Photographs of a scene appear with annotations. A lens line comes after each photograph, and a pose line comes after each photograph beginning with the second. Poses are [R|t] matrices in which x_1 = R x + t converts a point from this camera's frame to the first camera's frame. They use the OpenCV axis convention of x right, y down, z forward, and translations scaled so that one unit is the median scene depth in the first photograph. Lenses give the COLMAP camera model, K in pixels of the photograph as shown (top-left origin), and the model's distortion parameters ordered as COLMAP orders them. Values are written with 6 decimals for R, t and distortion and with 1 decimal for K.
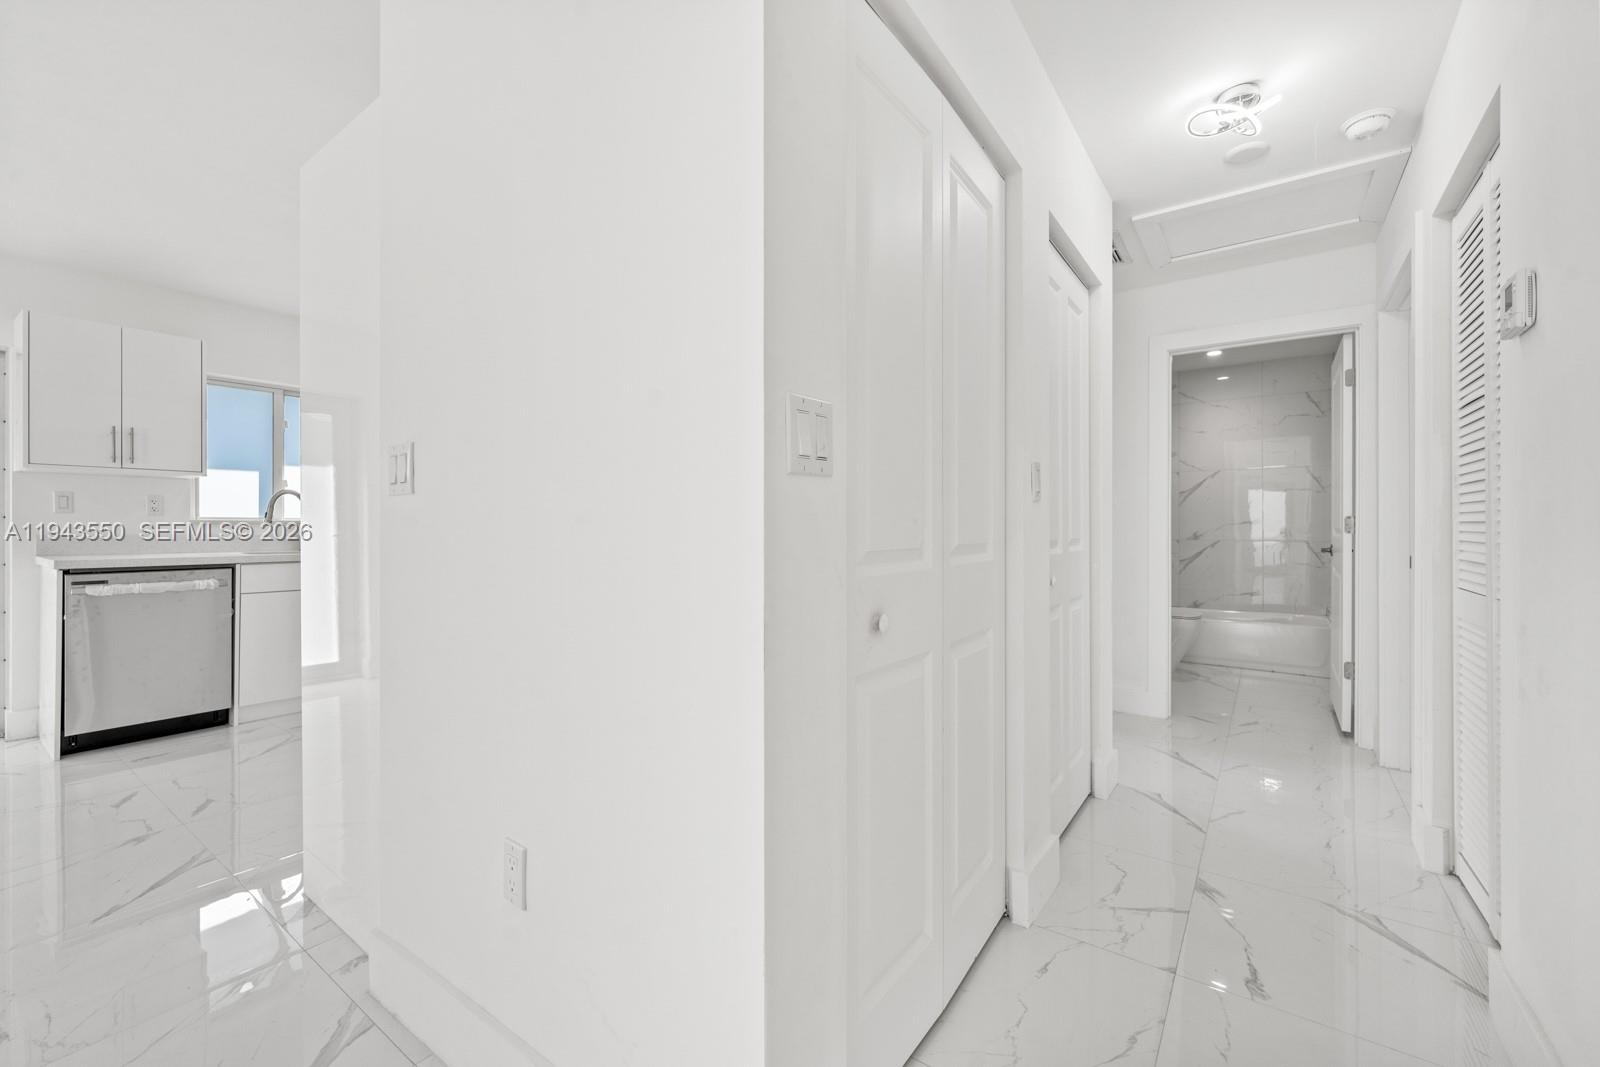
lens RADIAL K [[647.1, 0, 800.9], [0, 647.1, 527.5], [0, 0, 1]] dist [0.000240, 0.000000]
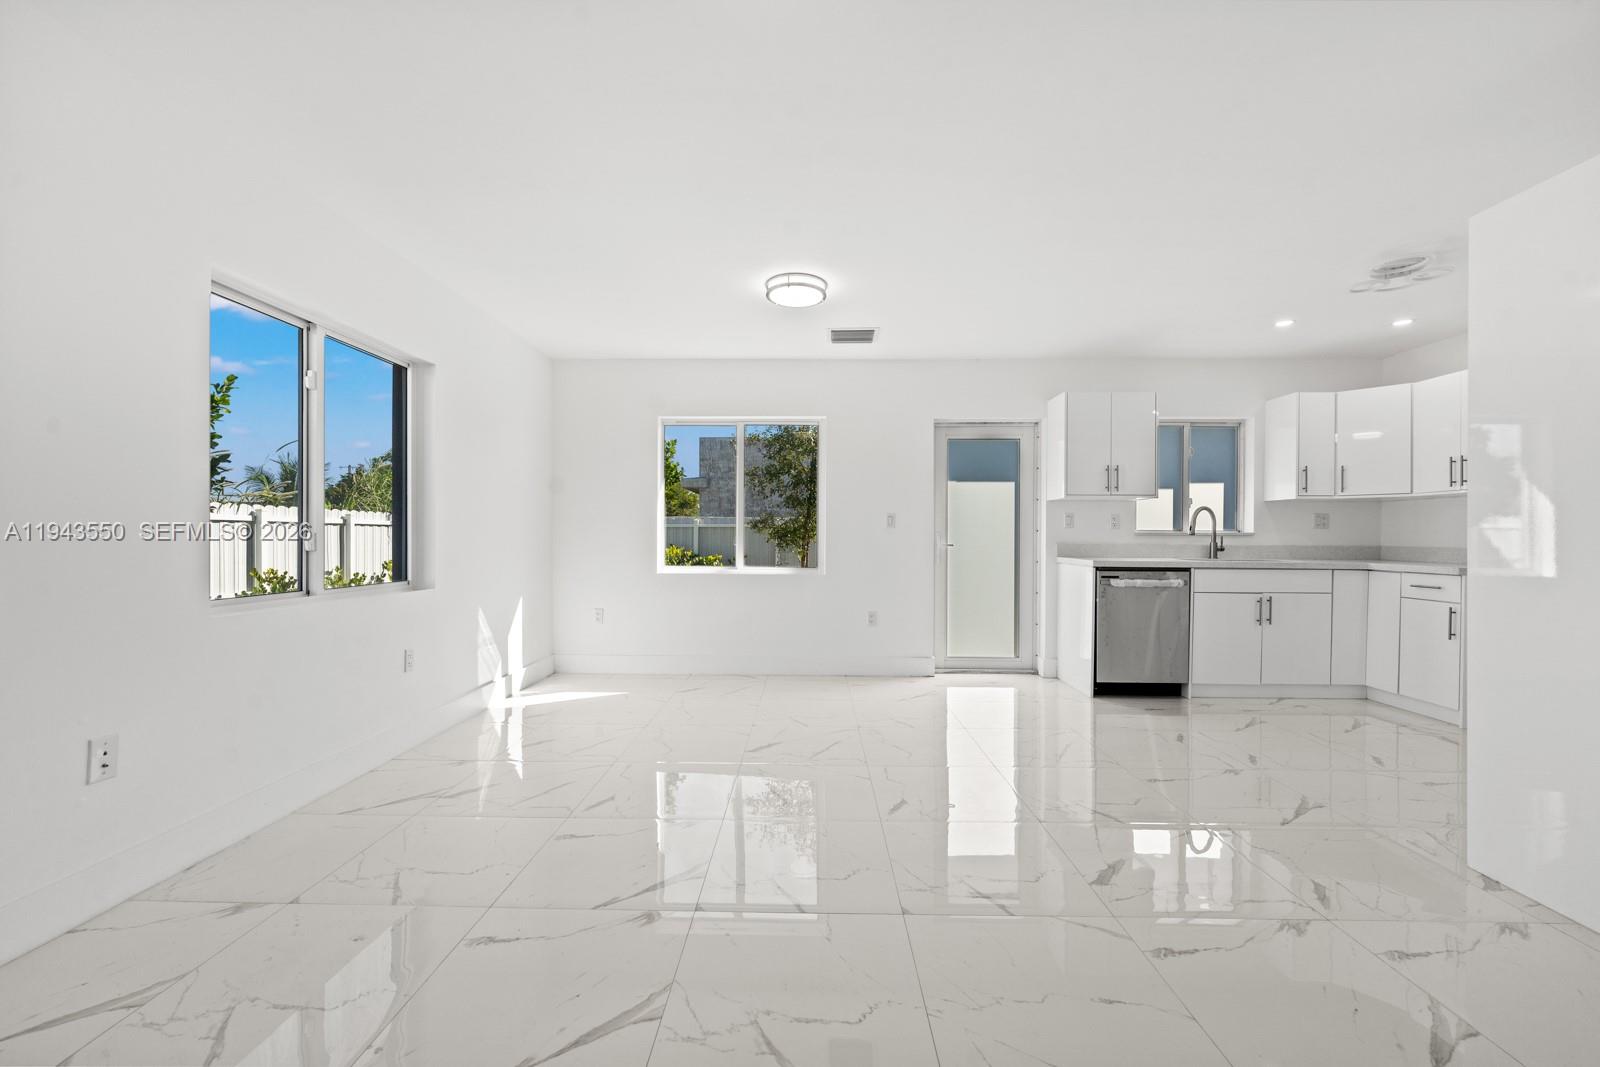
lens RADIAL K [[647.9, 0, 801.0], [0, 647.9, 539.9], [0, 0, 1]] dist [-0.000245, -0.000393]
pose [[0.569077, 0.008161, -0.822244, -0.285207], [-0.006693, 0.999964, 0.005293, 0.000962], [0.822257, 0.002491, 0.569111, -0.328320]]
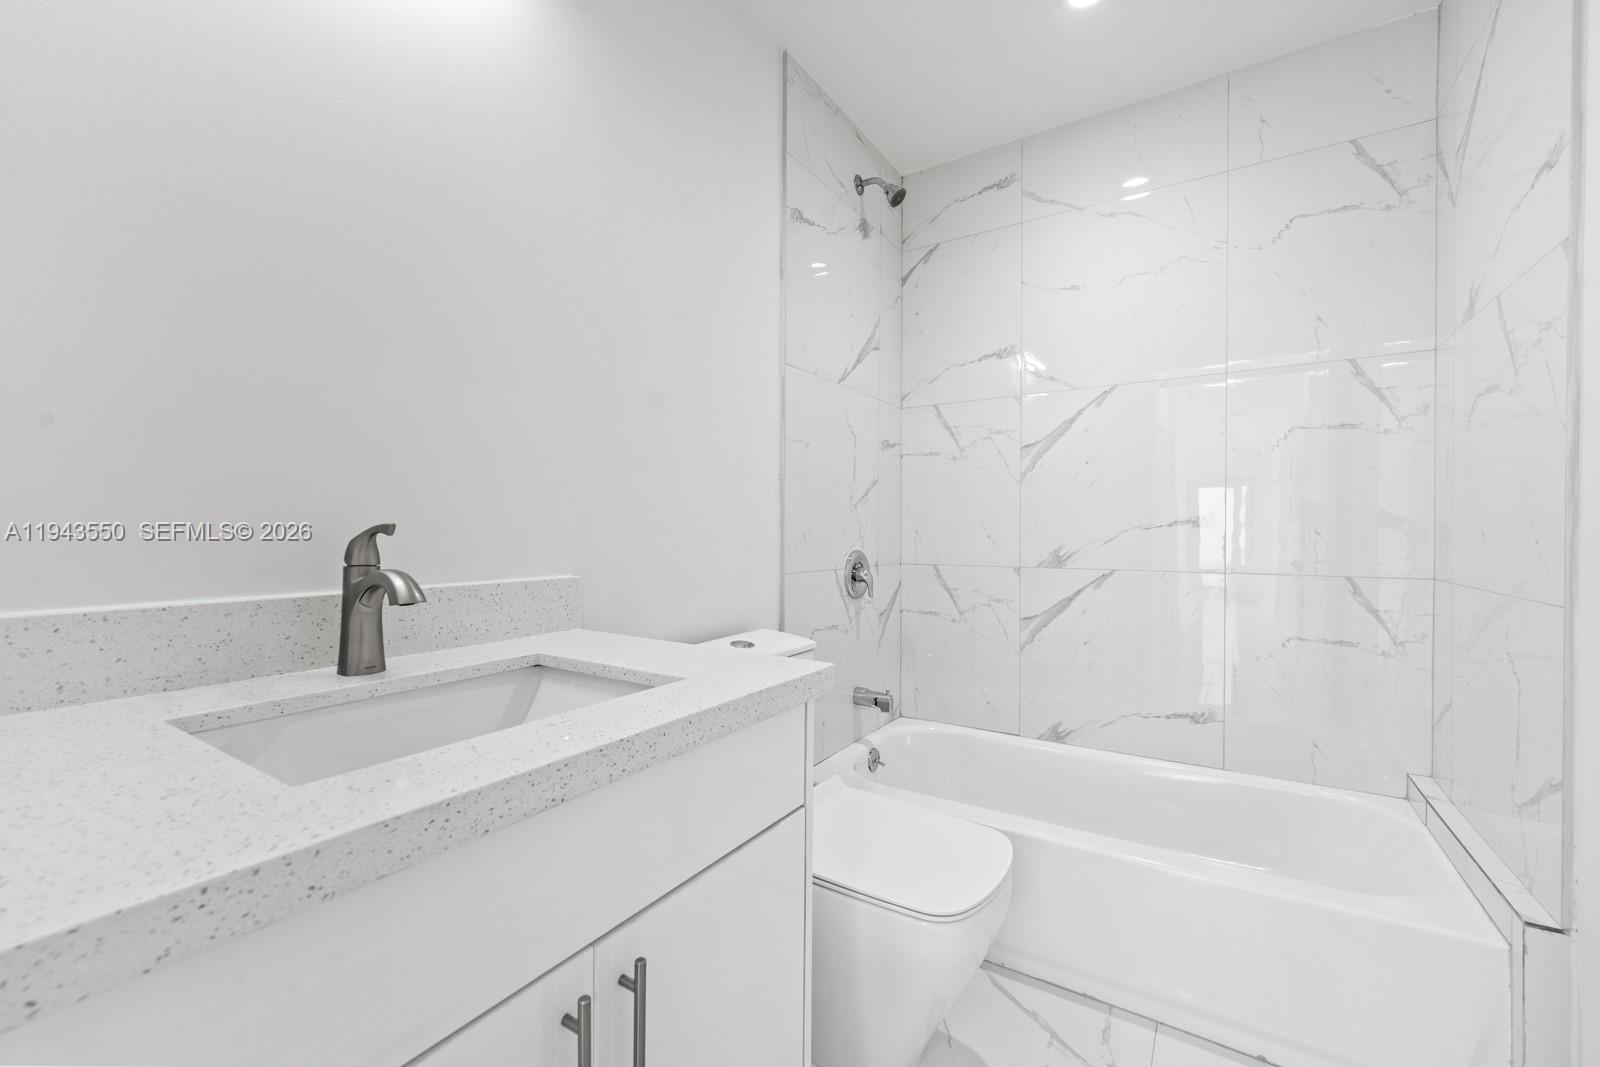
lens RADIAL K [[657.1, 0, 800.0], [0, 657.1, 533.5], [0, 0, 1]] dist [0.000730, 0.000083]
pose [[0.998230, 0.005783, 0.059197, 0.719385], [-0.005962, 0.999978, 0.002862, -0.002125], [-0.059179, -0.003209, 0.998242, 1.025458]]
